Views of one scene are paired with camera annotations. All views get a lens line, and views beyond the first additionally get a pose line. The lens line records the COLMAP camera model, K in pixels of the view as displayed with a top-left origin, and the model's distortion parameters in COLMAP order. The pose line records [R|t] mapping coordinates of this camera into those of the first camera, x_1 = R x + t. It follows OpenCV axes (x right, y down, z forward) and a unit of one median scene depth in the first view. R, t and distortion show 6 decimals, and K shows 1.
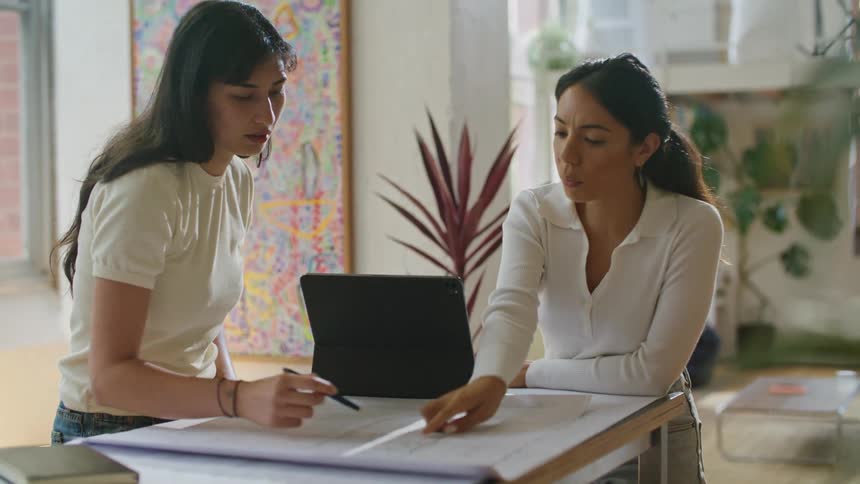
lens RADIAL K [[1416.8, 0, 421.9], [0, 1416.8, 238.0], [0, 0, 1]] dist [-0.076929, 0.000000]
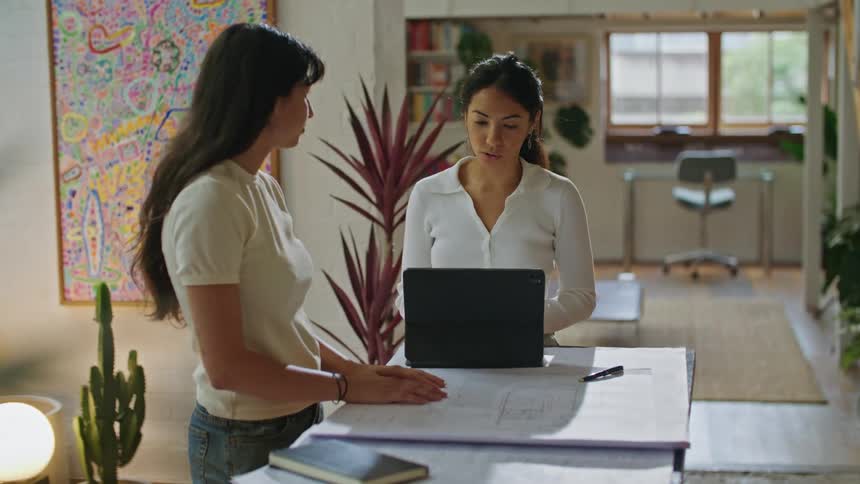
lens RADIAL K [[1416.8, 0, 434.9], [0, 1416.8, 236.9], [0, 0, 1]] dist [-0.076929, 0.000000]
pose [[0.973477, -0.028396, 0.227015, -0.181172], [0.010143, 0.996649, 0.081169, -0.053253], [-0.228559, -0.076713, 0.970503, -0.082897]]
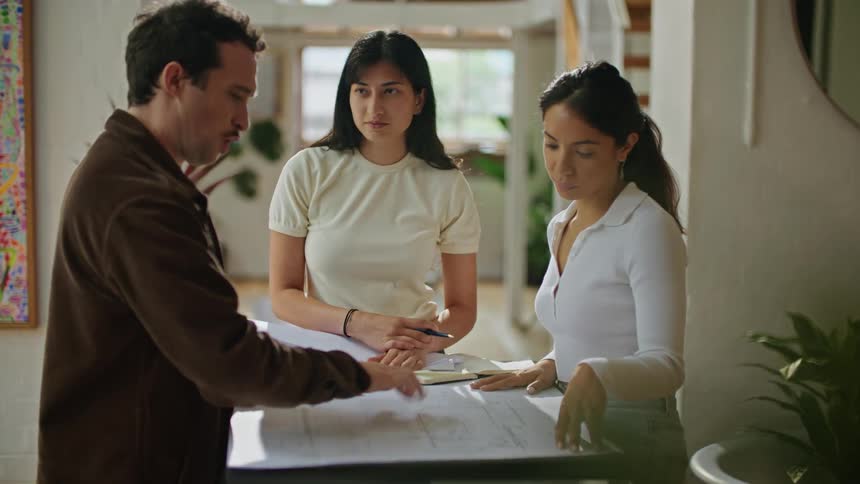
lens RADIAL K [[1416.8, 0, 416.5], [0, 1416.8, 282.8], [0, 0, 1]] dist [-0.076929, 0.000000]
pose [[0.884381, -0.039555, 0.465087, -0.276145], [-0.009568, 0.994657, 0.102789, -0.048203], [-0.466668, -0.095355, 0.879277, -0.005583]]
